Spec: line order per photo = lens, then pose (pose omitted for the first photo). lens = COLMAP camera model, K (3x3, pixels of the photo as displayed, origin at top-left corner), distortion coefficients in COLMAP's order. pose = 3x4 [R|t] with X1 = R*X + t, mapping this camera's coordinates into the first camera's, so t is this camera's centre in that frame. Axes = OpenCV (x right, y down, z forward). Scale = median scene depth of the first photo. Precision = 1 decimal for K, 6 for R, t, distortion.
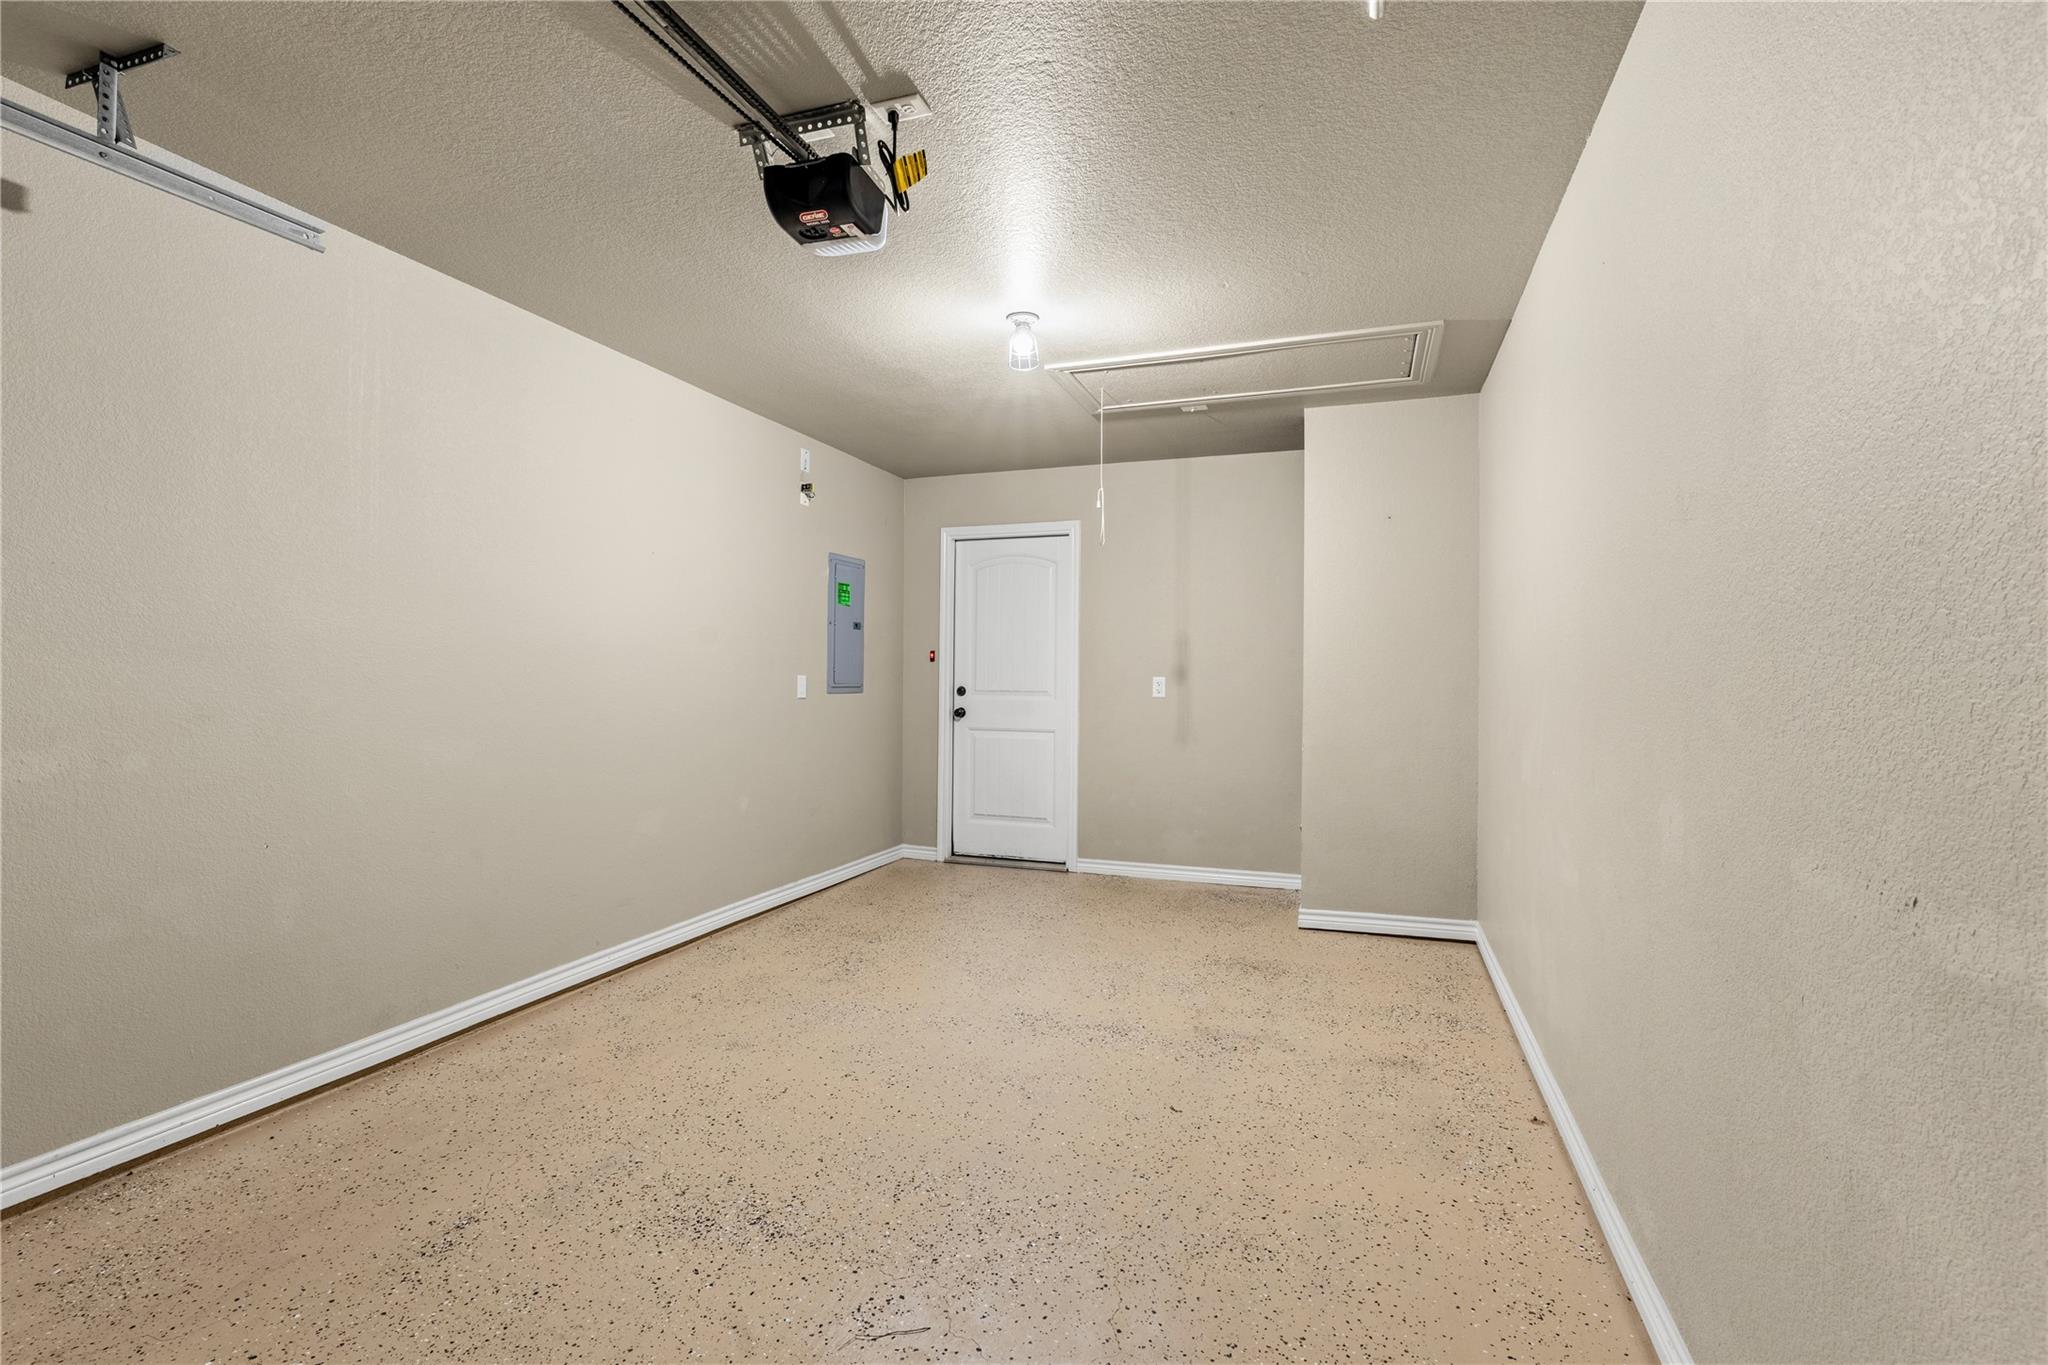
lens RADIAL K [[917.6, 0, 1024.1], [0, 917.6, 675.3], [0, 0, 1]] dist [-0.003330, 0.000653]
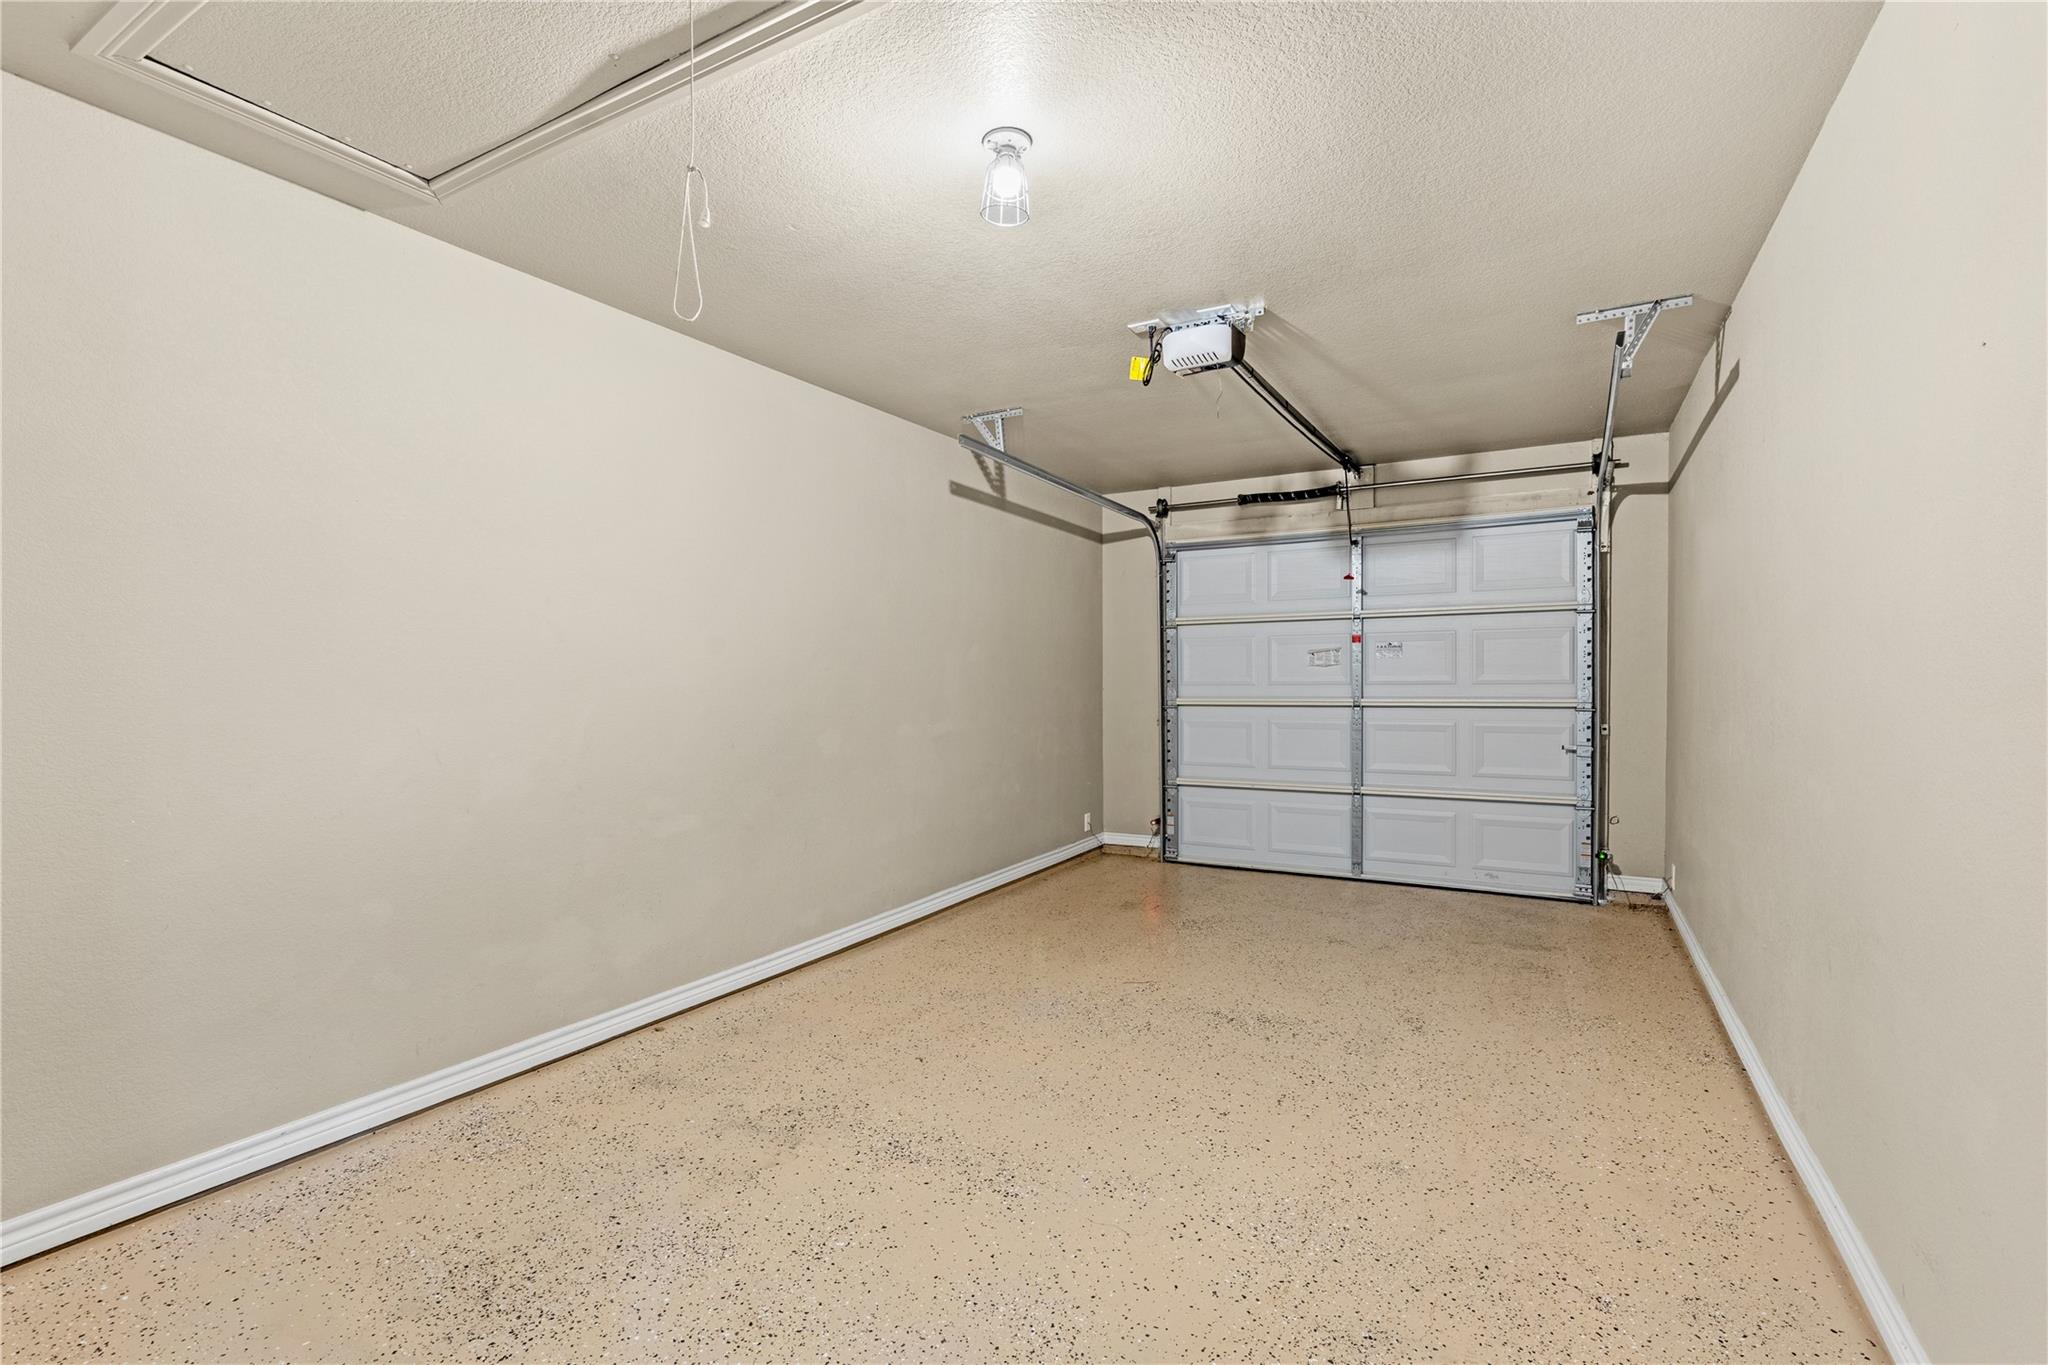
lens RADIAL K [[917.6, 0, 1024.1], [0, 917.6, 675.3], [0, 0, 1]] dist [-0.003330, 0.000653]
pose [[-0.984592, -0.001635, 0.174860, -0.155692], [-0.001739, 0.999998, -0.000438, -0.011361], [-0.174859, -0.000735, -0.984593, 1.972159]]
